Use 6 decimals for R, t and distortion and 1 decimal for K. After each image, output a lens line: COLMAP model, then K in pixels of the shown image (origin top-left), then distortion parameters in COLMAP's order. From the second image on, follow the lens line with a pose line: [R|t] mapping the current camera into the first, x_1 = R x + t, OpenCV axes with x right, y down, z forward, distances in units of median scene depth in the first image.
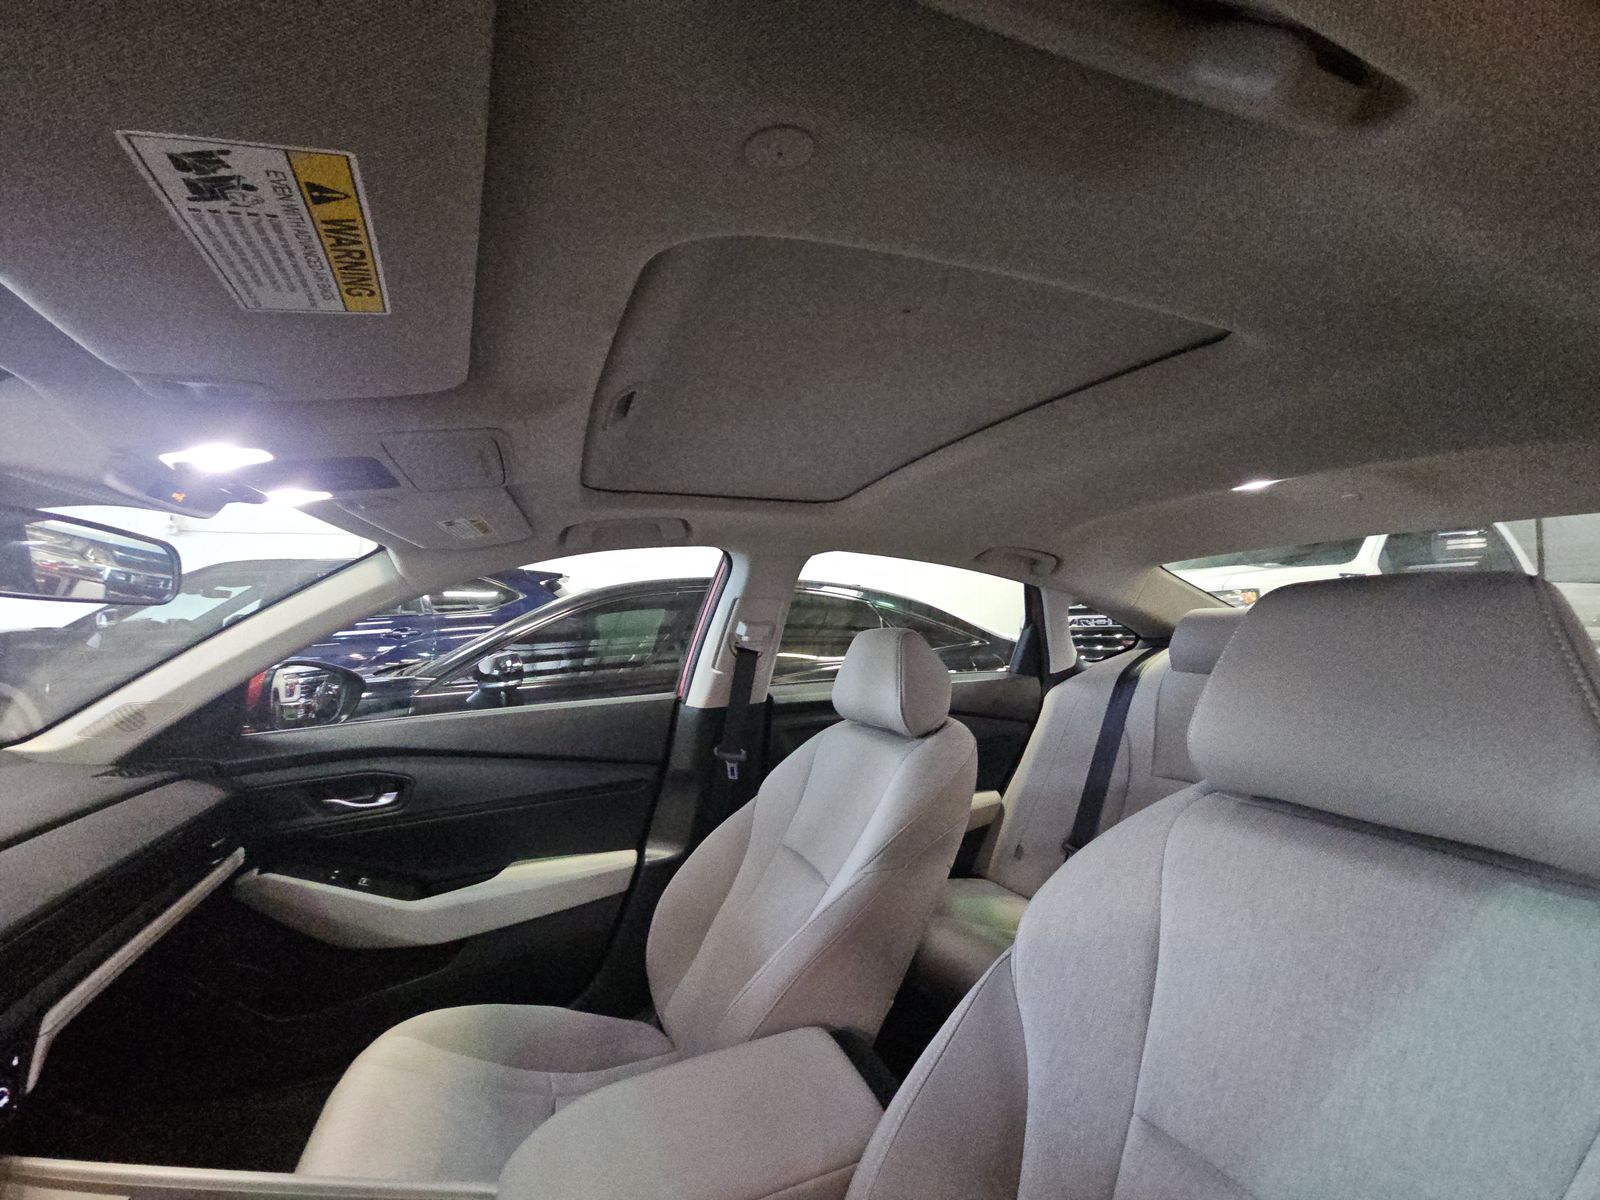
lens RADIAL K [[649.7, 0, 800.0], [0, 649.7, 600.0], [0, 0, 1]] dist [-0.000121, -0.000142]
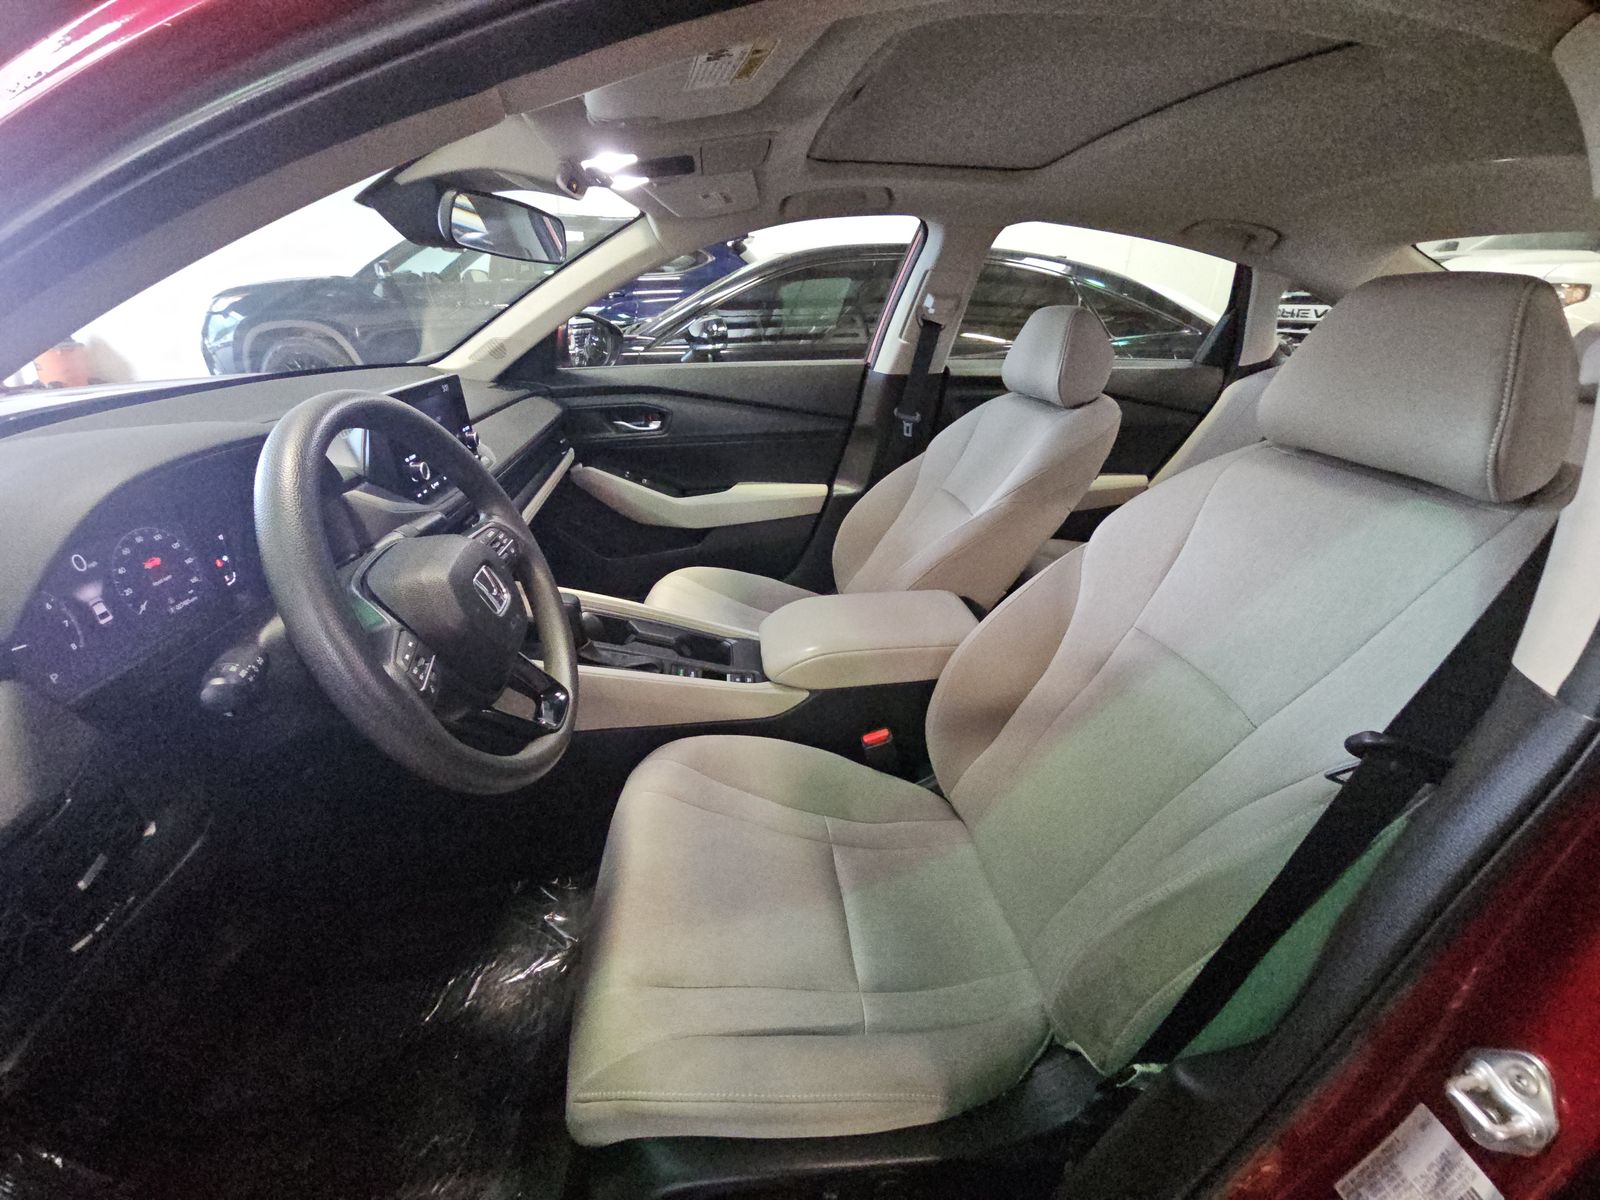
lens RADIAL K [[649.7, 0, 800.0], [0, 649.7, 600.0], [0, 0, 1]] dist [-0.000121, -0.000142]
pose [[0.964558, 0.146026, -0.219783, 0.015515], [-0.030104, 0.888376, 0.458128, -0.004534], [0.262149, -0.435275, 0.861286, -0.235500]]
